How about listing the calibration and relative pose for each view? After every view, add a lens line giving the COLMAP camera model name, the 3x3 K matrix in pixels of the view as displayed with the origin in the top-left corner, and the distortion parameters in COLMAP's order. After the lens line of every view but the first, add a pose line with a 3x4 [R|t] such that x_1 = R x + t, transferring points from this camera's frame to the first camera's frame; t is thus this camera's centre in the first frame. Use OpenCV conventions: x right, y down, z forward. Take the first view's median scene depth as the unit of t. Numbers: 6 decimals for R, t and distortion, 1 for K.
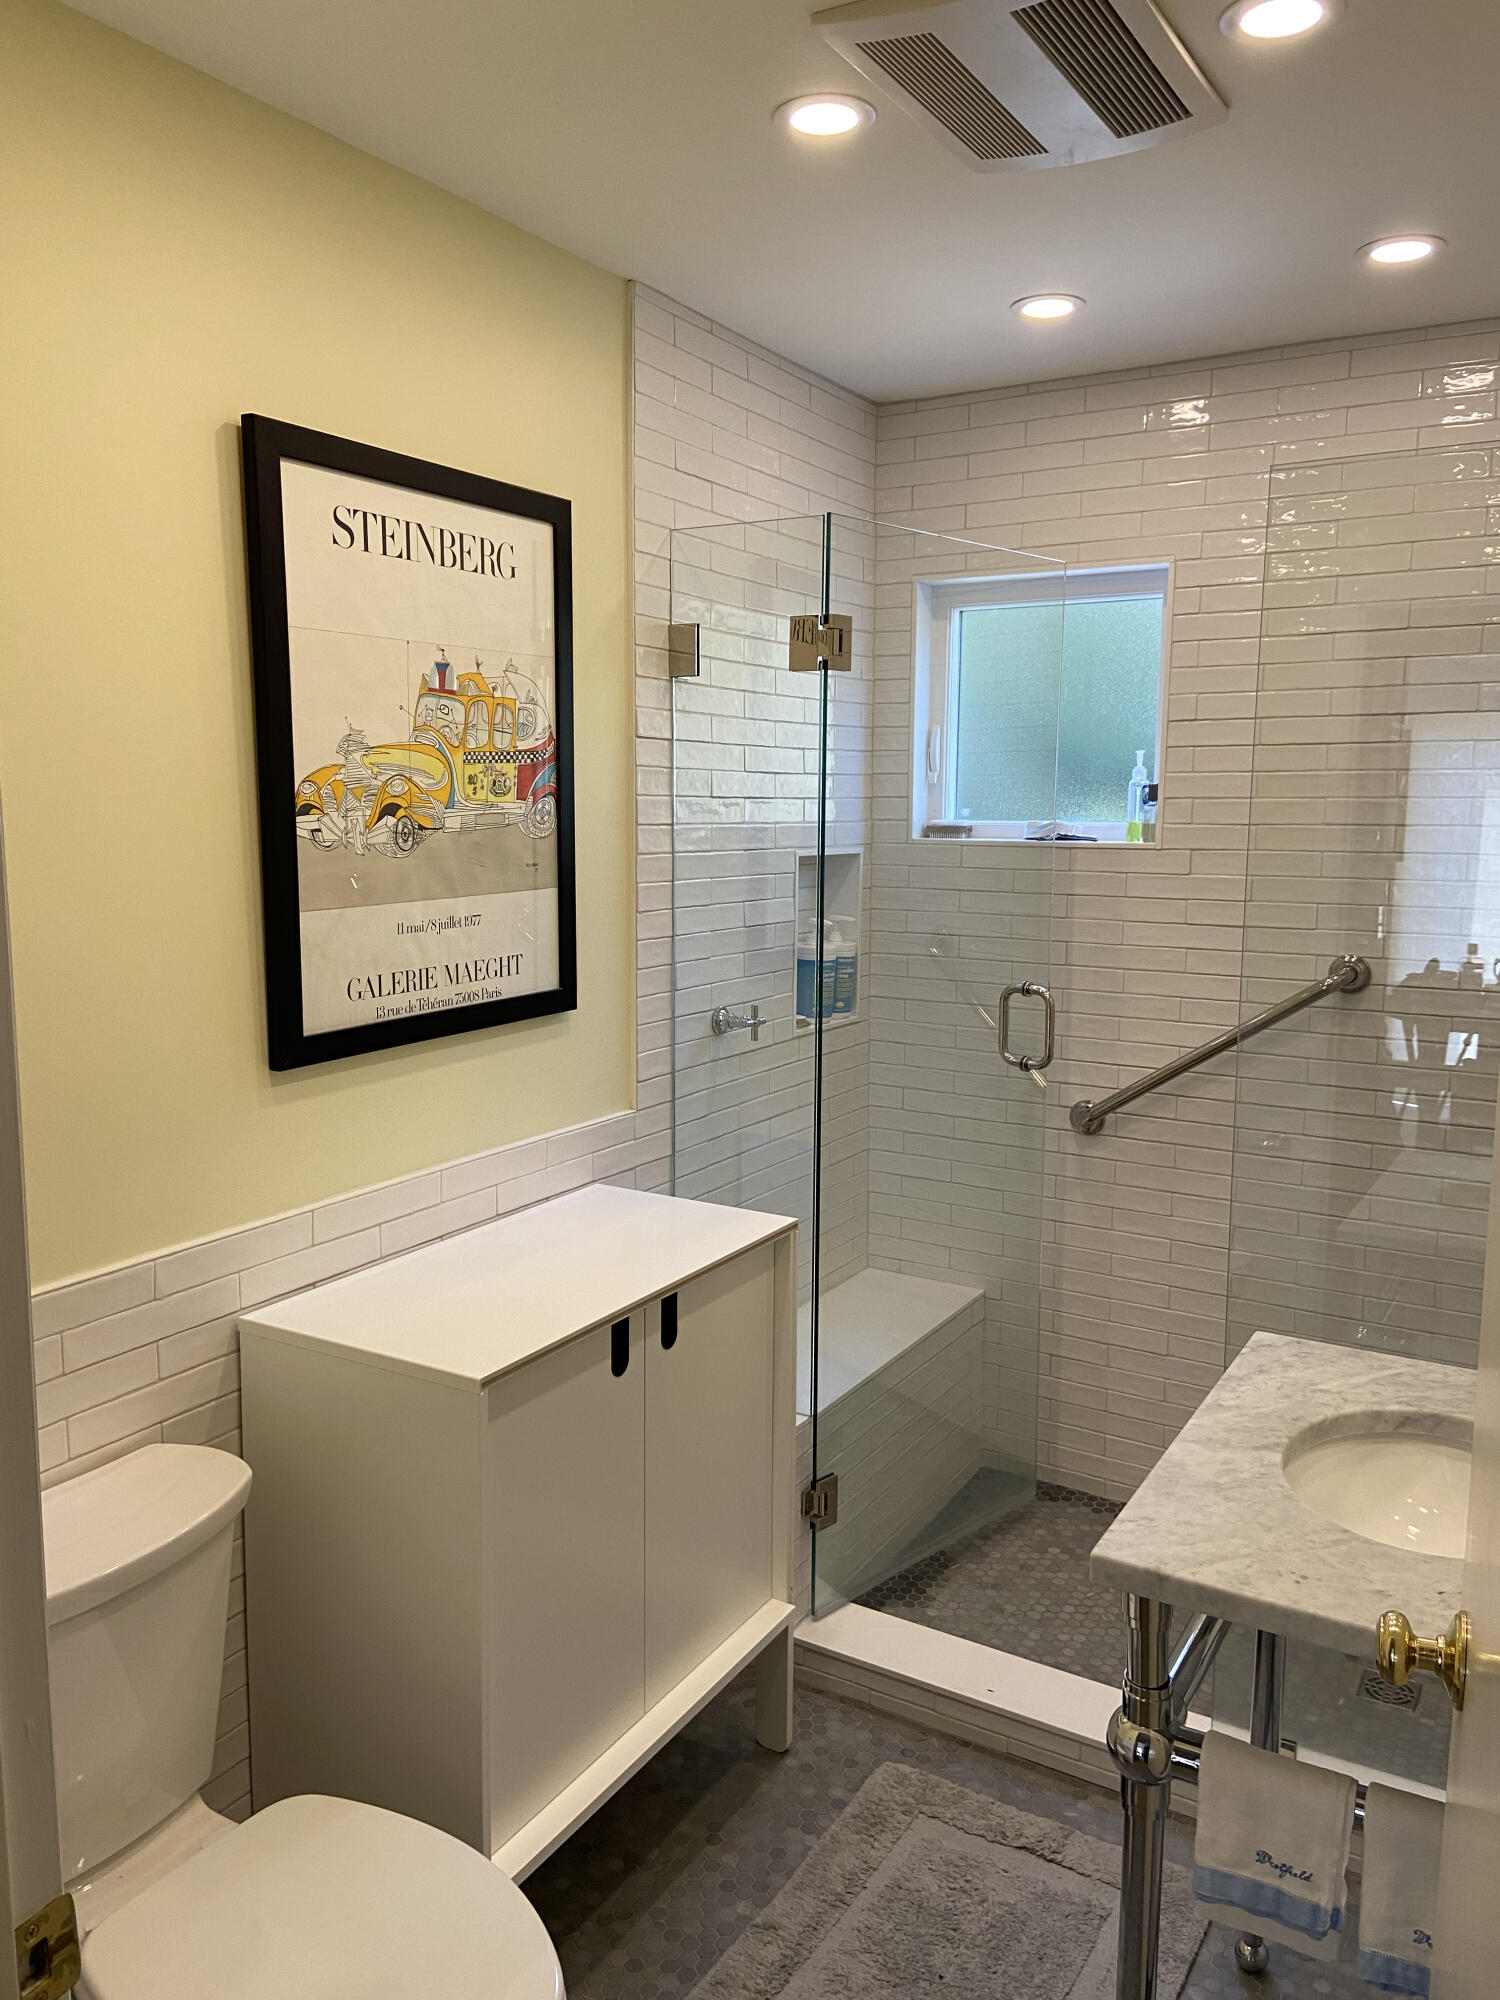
lens RADIAL K [[1487.6, 0, 748.9], [0, 1487.6, 989.0], [0, 0, 1]] dist [0.126765, -0.162877]
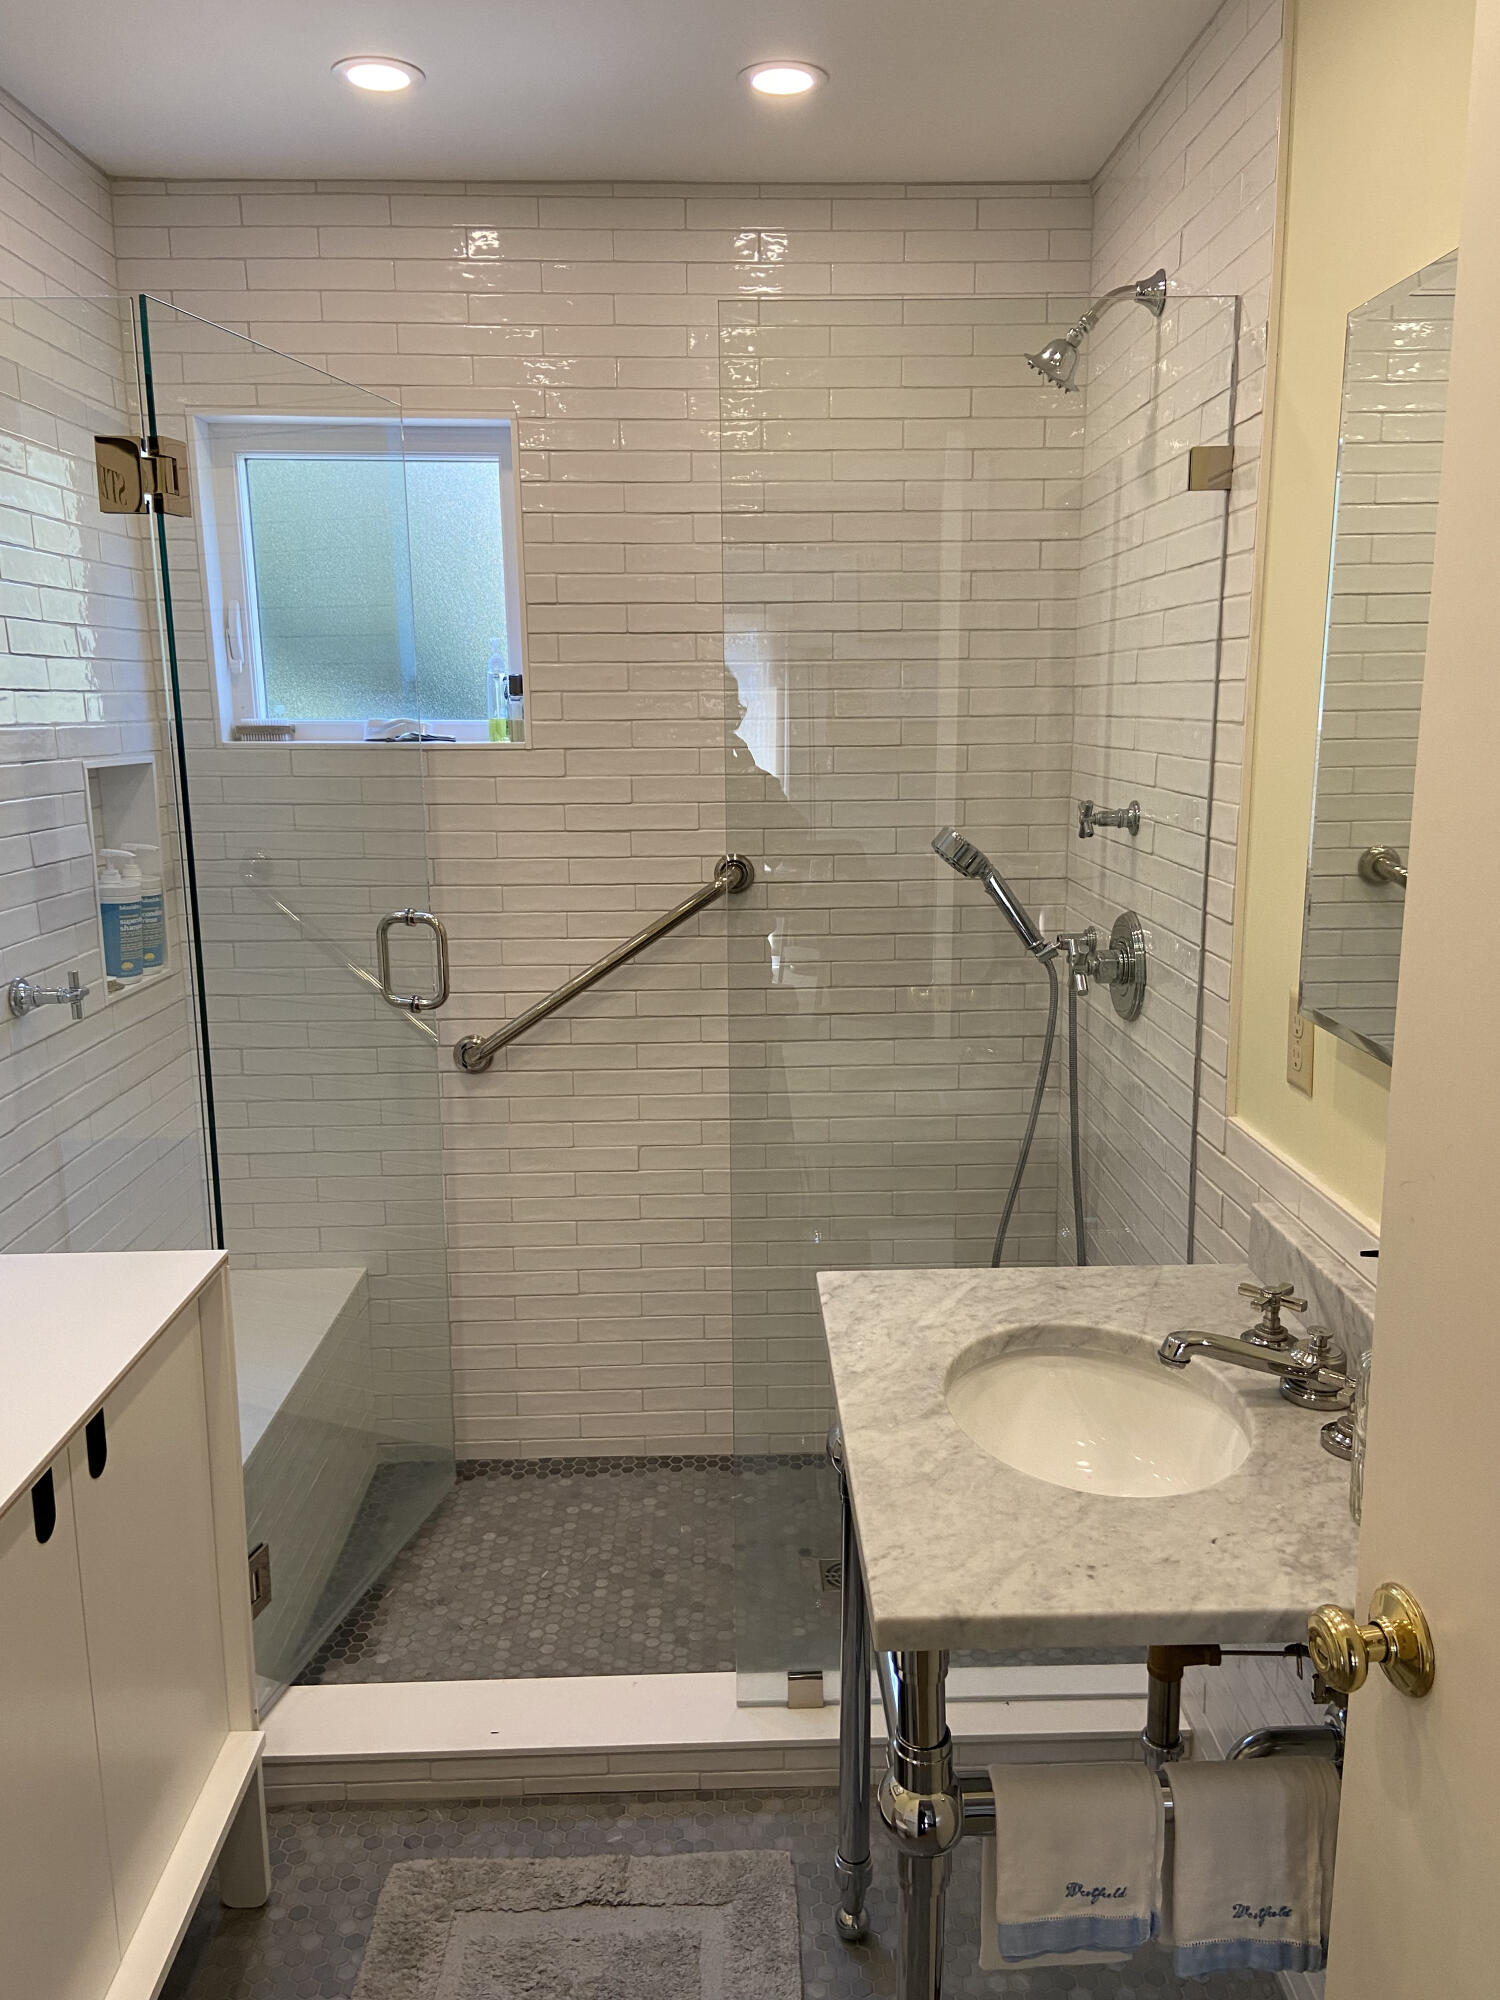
lens RADIAL K [[1487.6, 0, 748.9], [0, 1487.6, 989.0], [0, 0, 1]] dist [0.126765, -0.162877]
pose [[0.844767, -0.114998, 0.522631, -0.105773], [0.081621, 0.992899, 0.086545, -0.018284], [-0.528872, -0.030453, 0.848155, 0.175576]]
